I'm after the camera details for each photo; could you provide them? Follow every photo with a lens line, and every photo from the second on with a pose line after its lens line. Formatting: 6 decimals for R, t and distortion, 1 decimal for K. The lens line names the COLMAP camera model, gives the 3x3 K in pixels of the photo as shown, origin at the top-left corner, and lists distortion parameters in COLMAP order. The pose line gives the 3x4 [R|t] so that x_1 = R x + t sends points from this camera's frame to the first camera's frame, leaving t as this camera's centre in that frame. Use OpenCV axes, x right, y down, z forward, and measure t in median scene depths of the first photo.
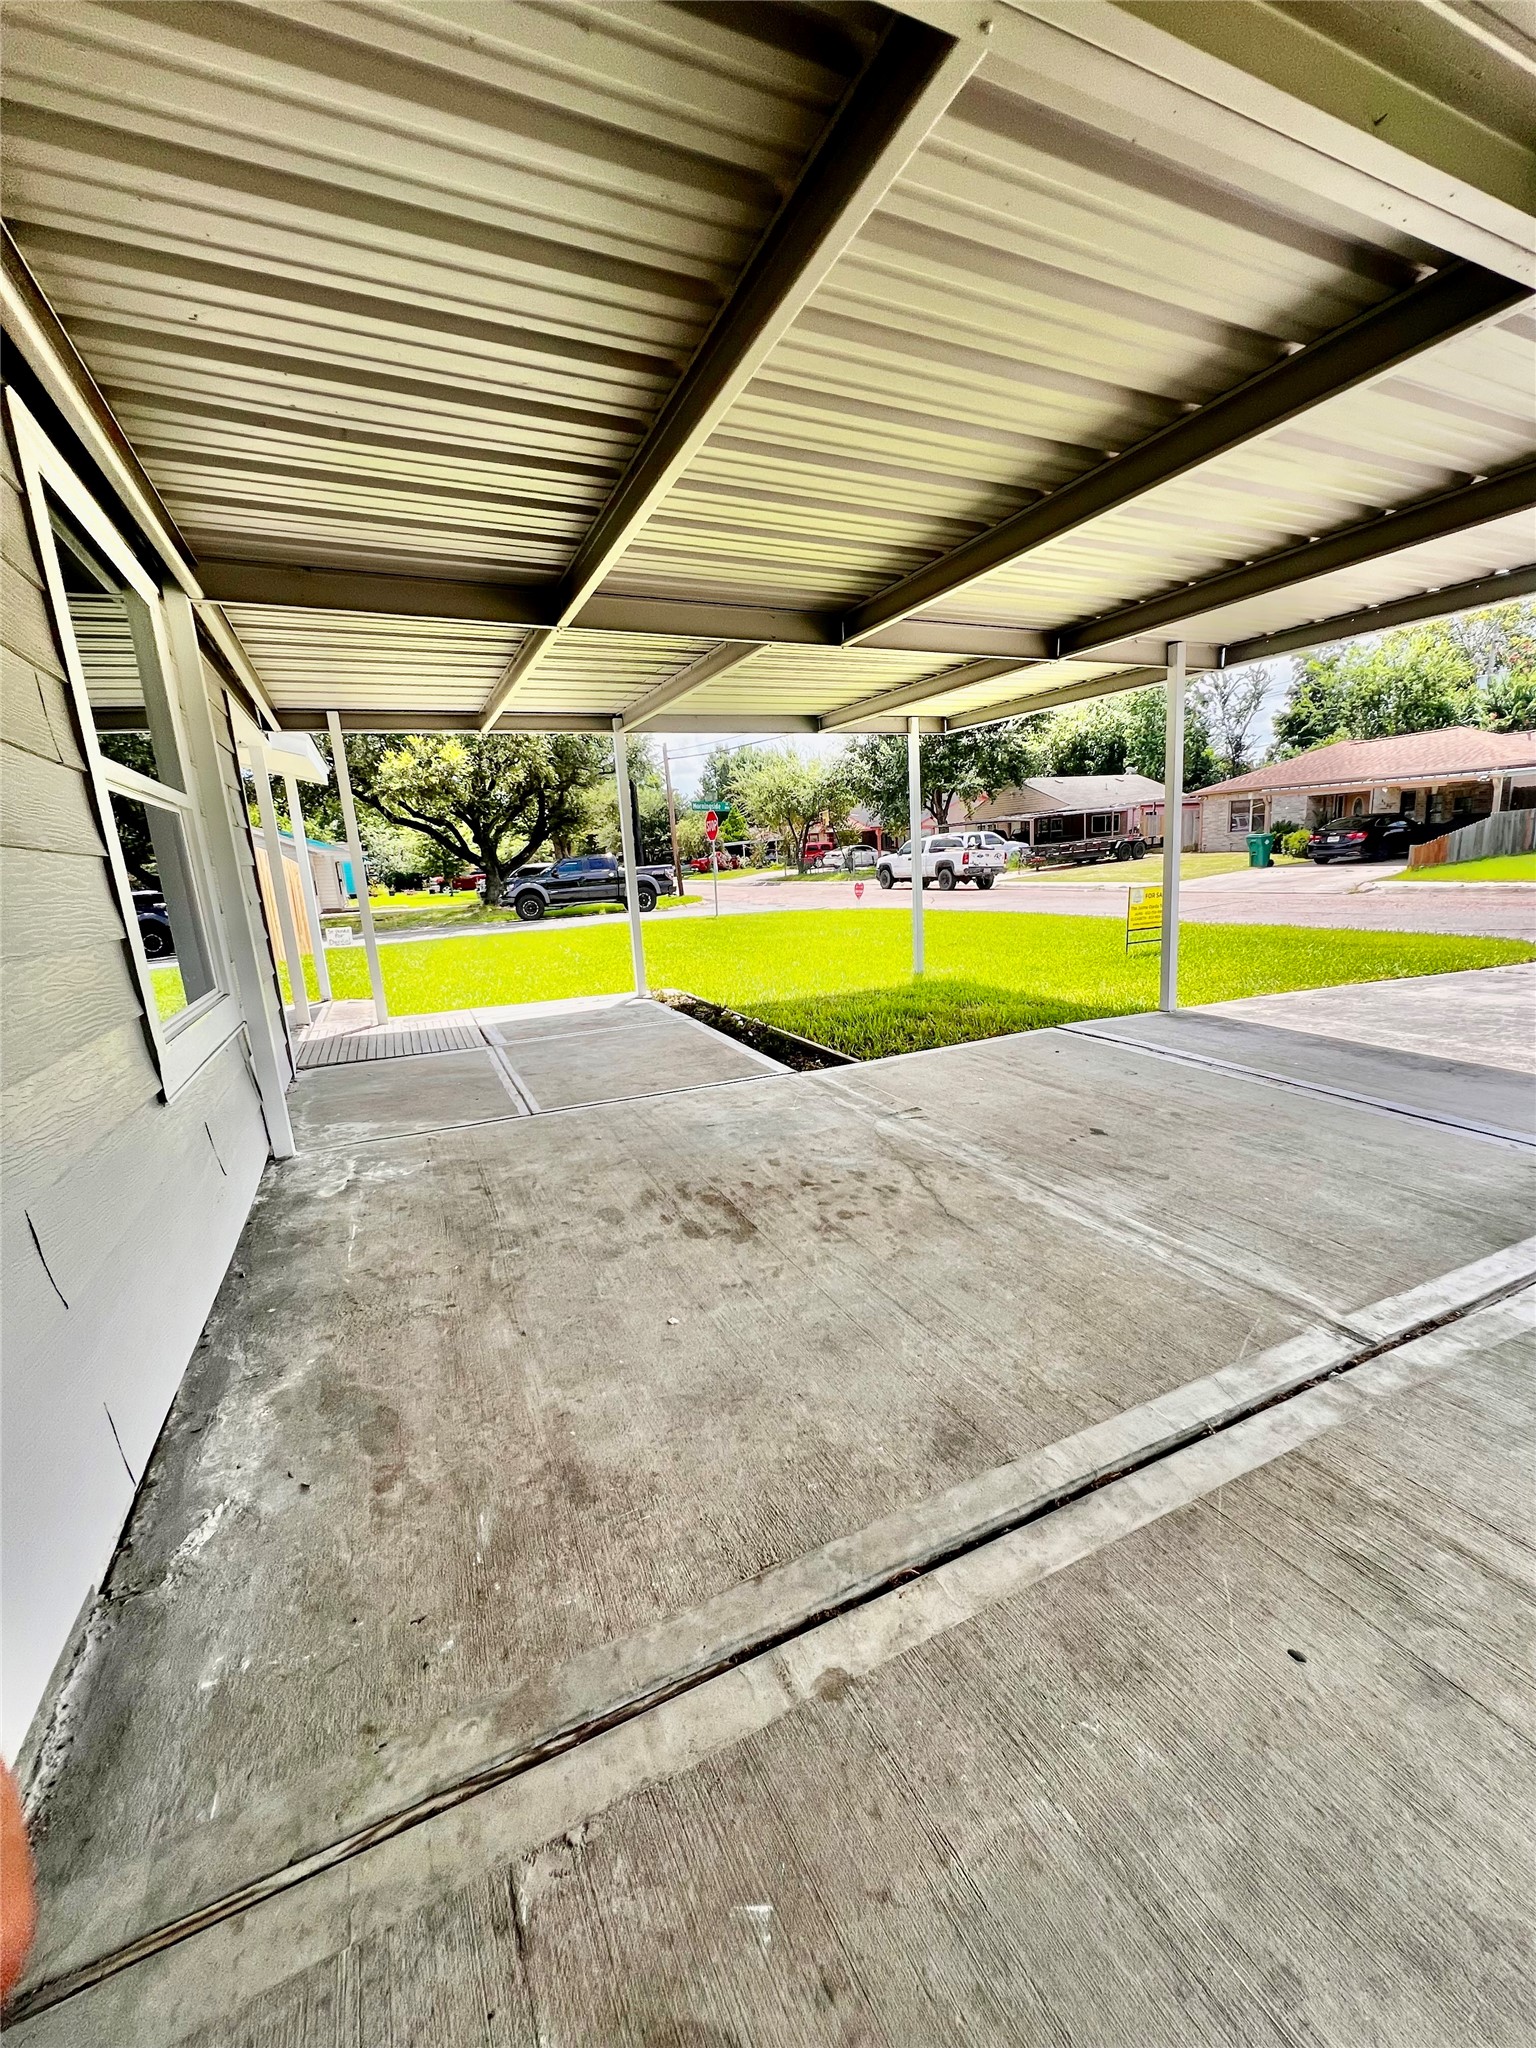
lens RADIAL K [[819.3, 0, 767.4], [0, 819.3, 1021.7], [0, 0, 1]] dist [-0.003502, 0.001214]
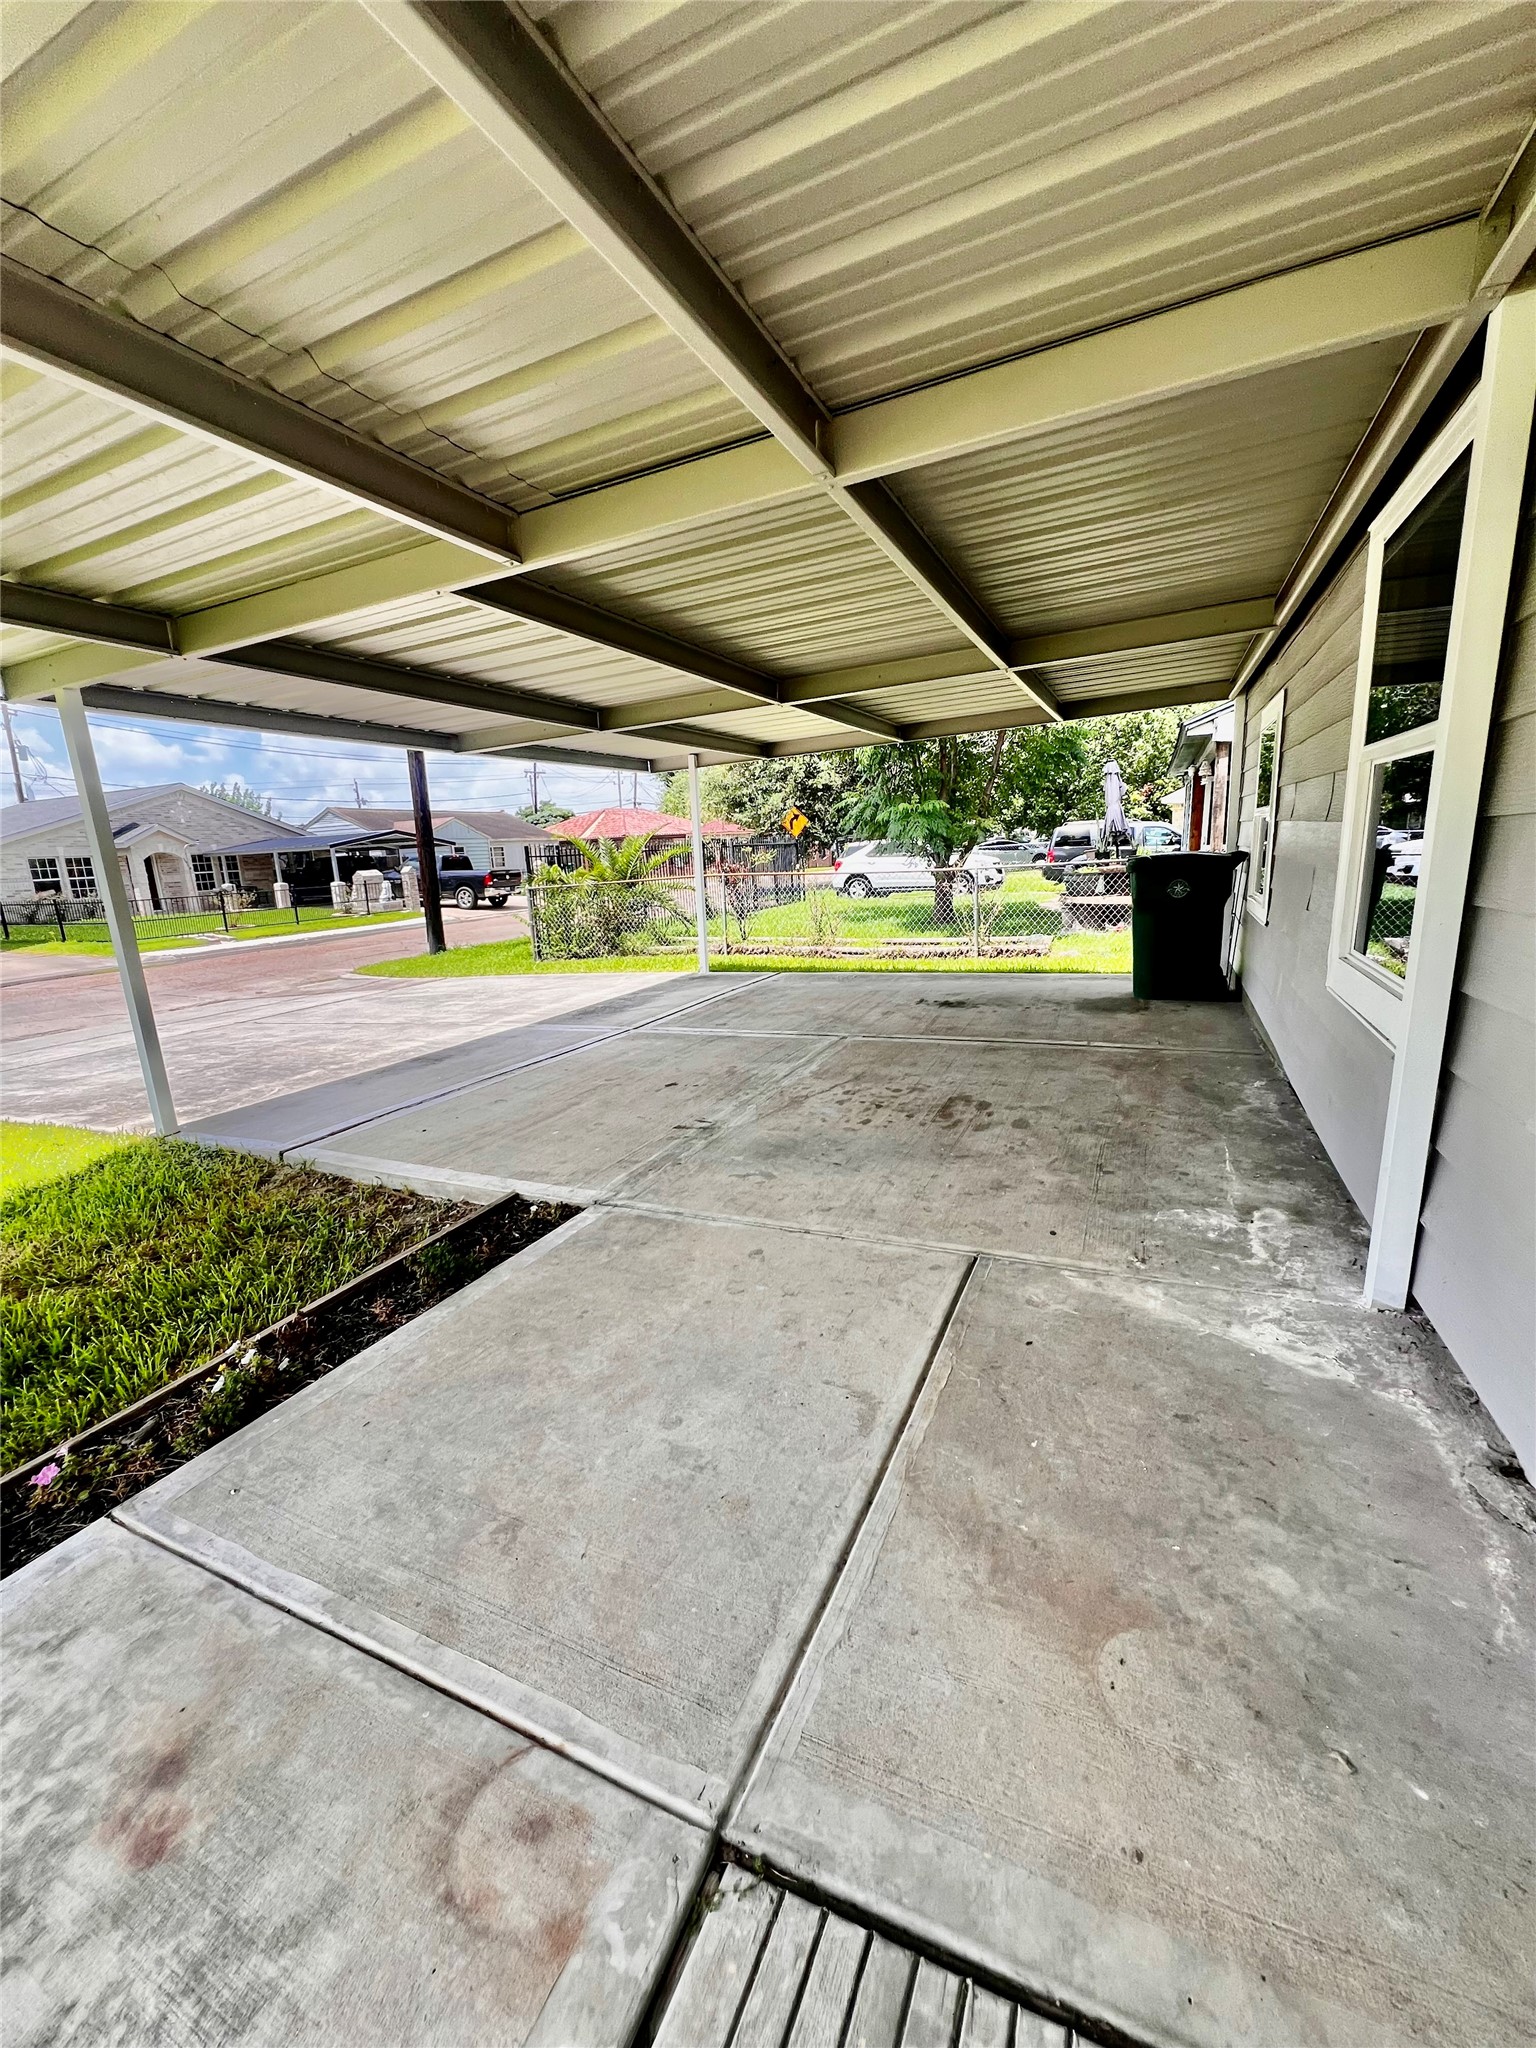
lens RADIAL K [[819.3, 0, 763.9], [0, 819.3, 1029.7], [0, 0, 1]] dist [-0.003502, 0.001214]
pose [[-0.640045, -0.073734, 0.764792, -0.939022], [0.241702, 0.925529, 0.291508, -0.397387], [-0.729331, 0.371430, -0.574558, 2.032434]]
